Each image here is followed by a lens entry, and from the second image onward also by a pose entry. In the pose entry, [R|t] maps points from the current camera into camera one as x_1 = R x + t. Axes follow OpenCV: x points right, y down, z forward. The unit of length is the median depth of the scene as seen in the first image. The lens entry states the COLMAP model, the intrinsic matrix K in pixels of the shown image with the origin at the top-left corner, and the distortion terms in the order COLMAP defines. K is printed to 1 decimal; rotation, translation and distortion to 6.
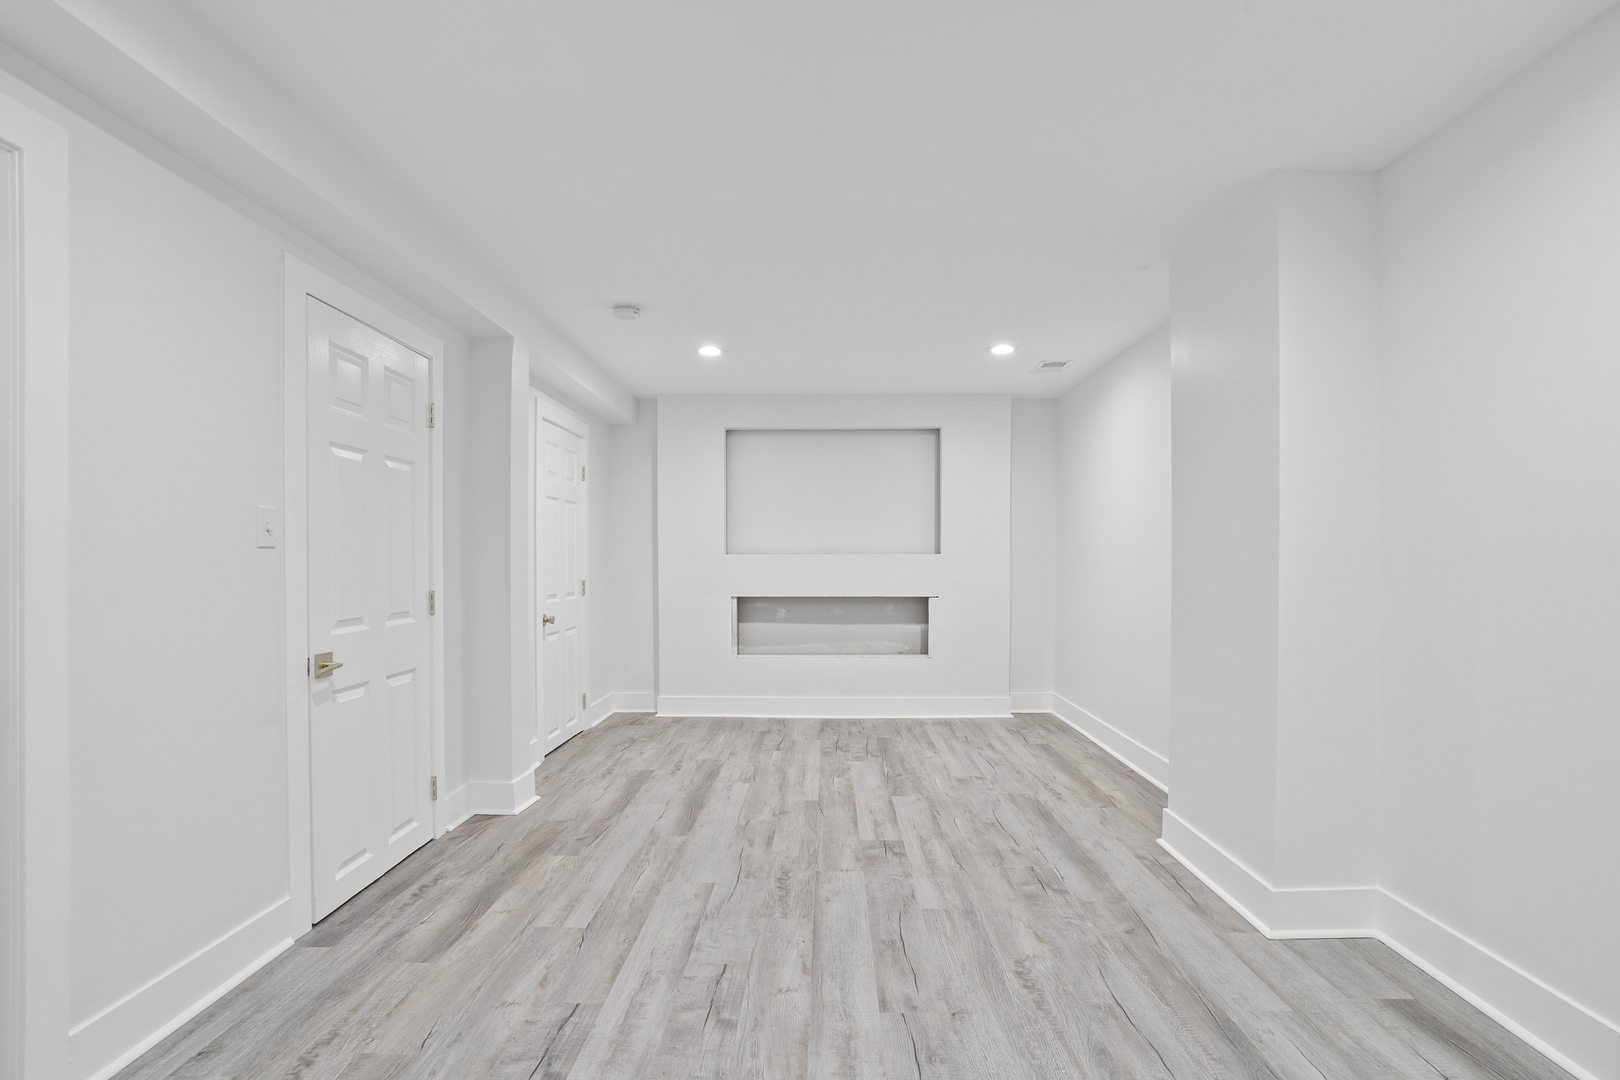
lens RADIAL K [[766.6, 0, 819.1], [0, 766.6, 533.3], [0, 0, 1]] dist [-0.066770, 0.025765]
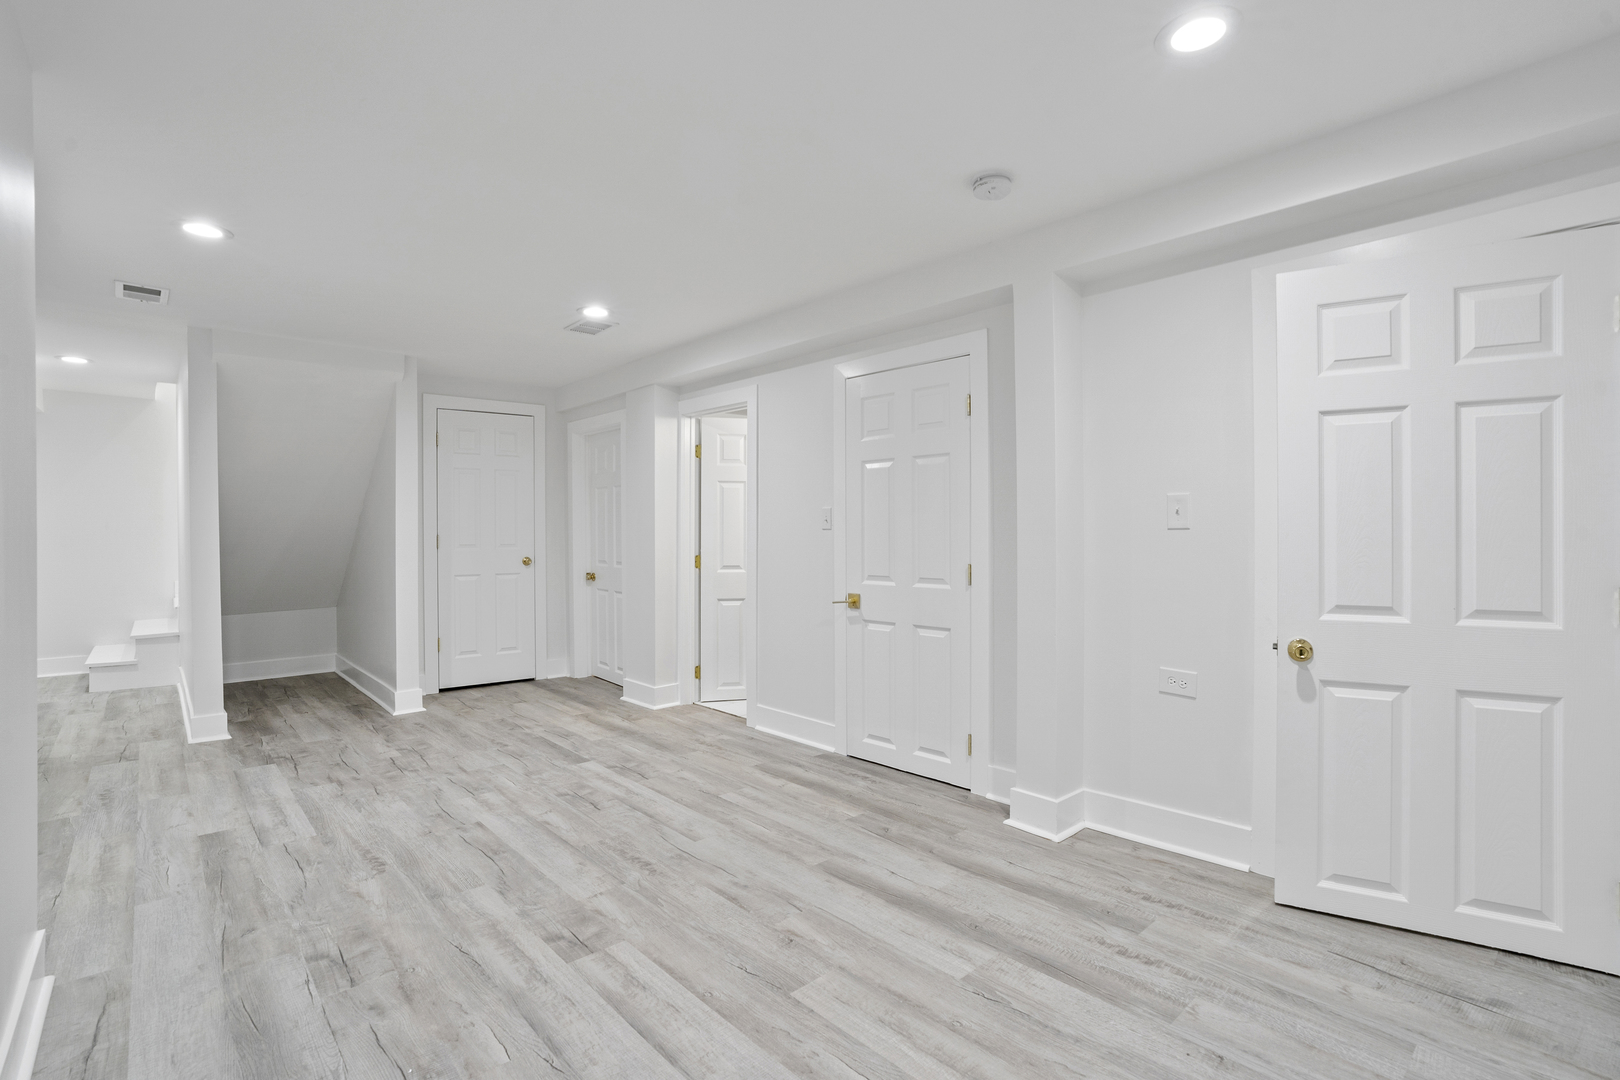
lens RADIAL K [[766.6, 0, 819.1], [0, 766.6, 533.3], [0, 0, 1]] dist [-0.066770, 0.025765]
pose [[-0.729878, -0.000779, -0.683577, 0.458934], [0.025141, 0.999292, -0.027983, 0.066525], [0.683115, -0.037610, -0.729342, 1.905211]]
